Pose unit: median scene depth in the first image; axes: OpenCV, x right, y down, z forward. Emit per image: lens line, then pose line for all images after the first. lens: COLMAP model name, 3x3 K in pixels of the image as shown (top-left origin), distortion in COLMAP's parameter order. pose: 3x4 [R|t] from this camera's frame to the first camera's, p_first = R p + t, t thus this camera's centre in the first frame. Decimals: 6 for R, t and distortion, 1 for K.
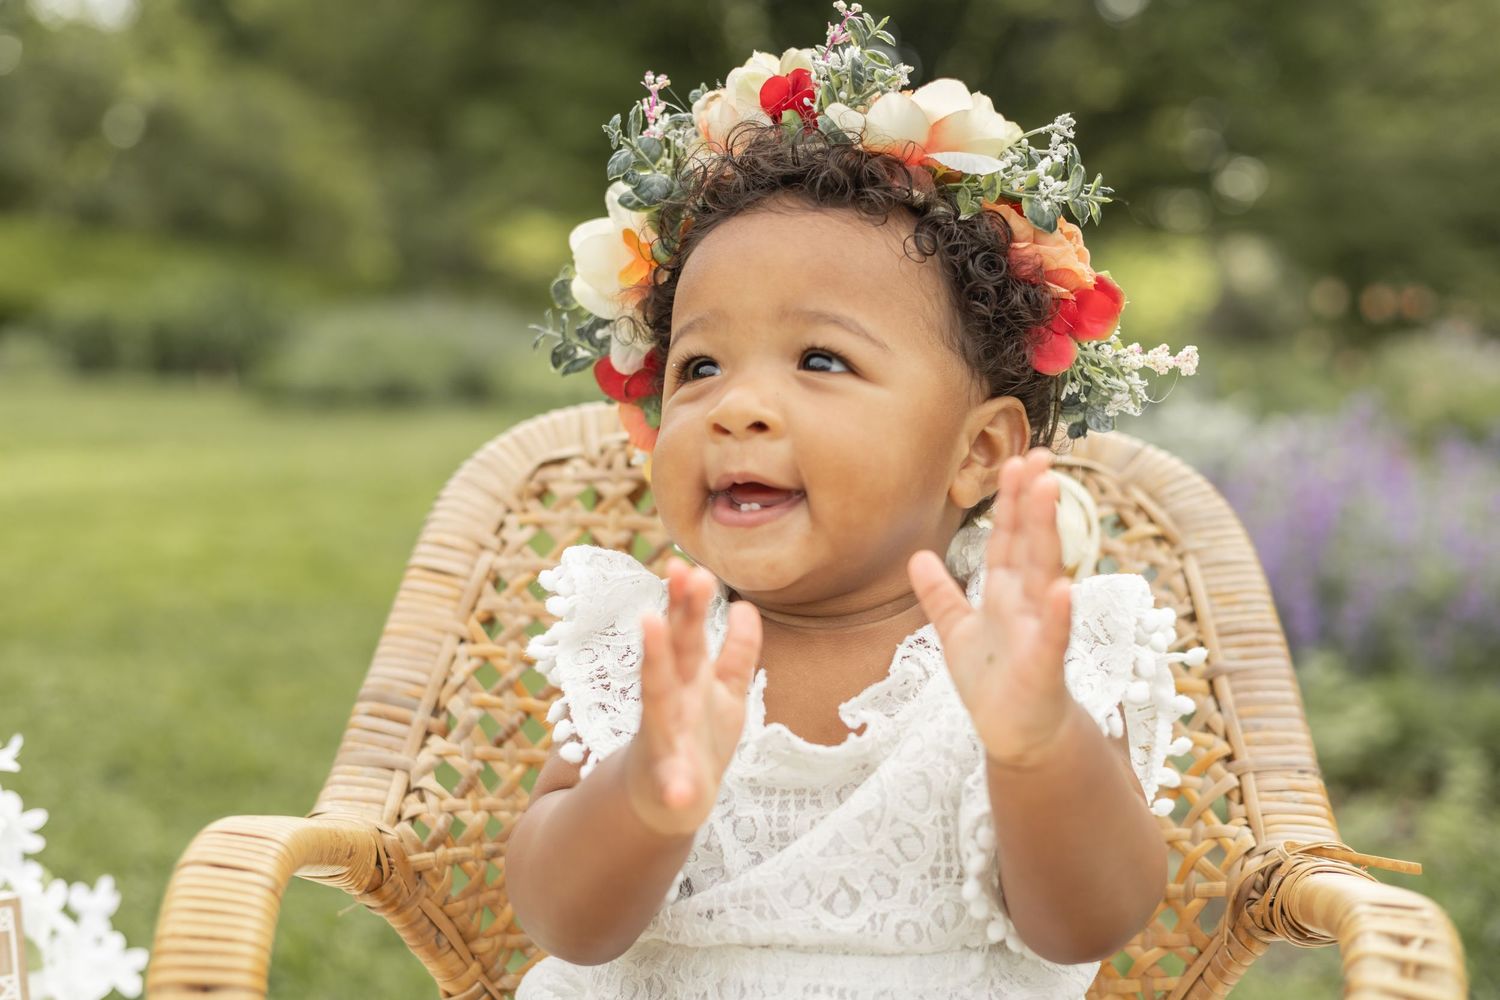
lens RADIAL K [[2238.8, 0, 750.0], [0, 2238.8, 500.0], [0, 0, 1]] dist [0.017623, 0.022623]
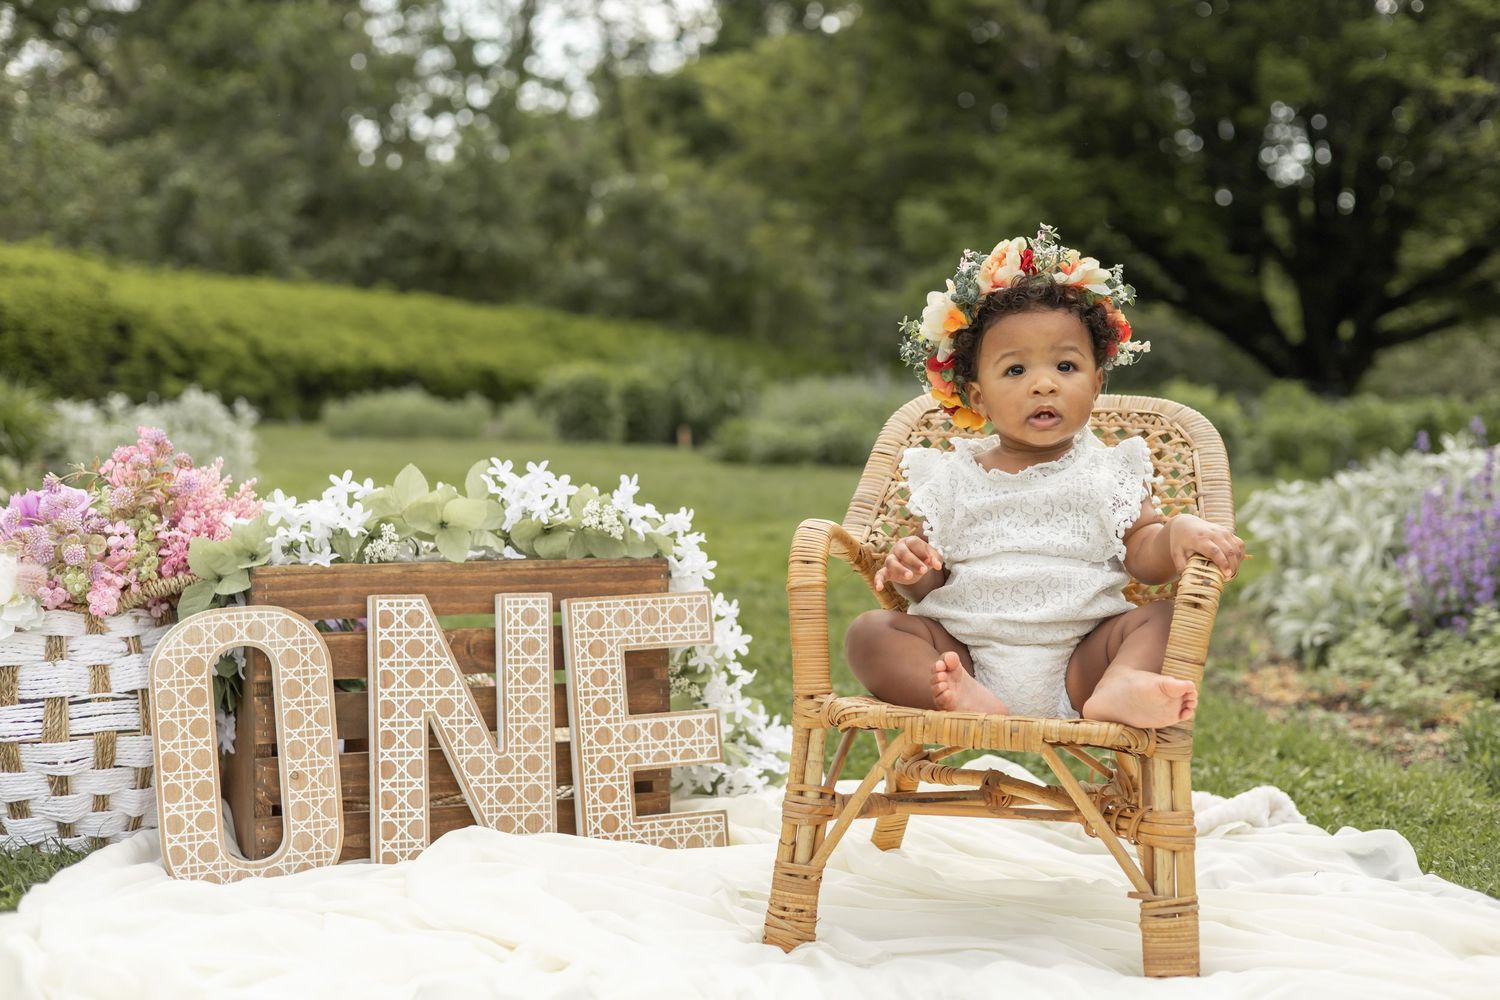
lens RADIAL K [[2180.3, 0, 750.0], [0, 2180.3, 500.0], [0, 0, 1]] dist [-0.207913, 0.084885]
pose [[0.980680, 0.011838, -0.195259, 0.178065], [-0.018137, 0.999370, -0.030502, 0.153900], [0.194775, 0.033454, 0.980277, -1.325558]]
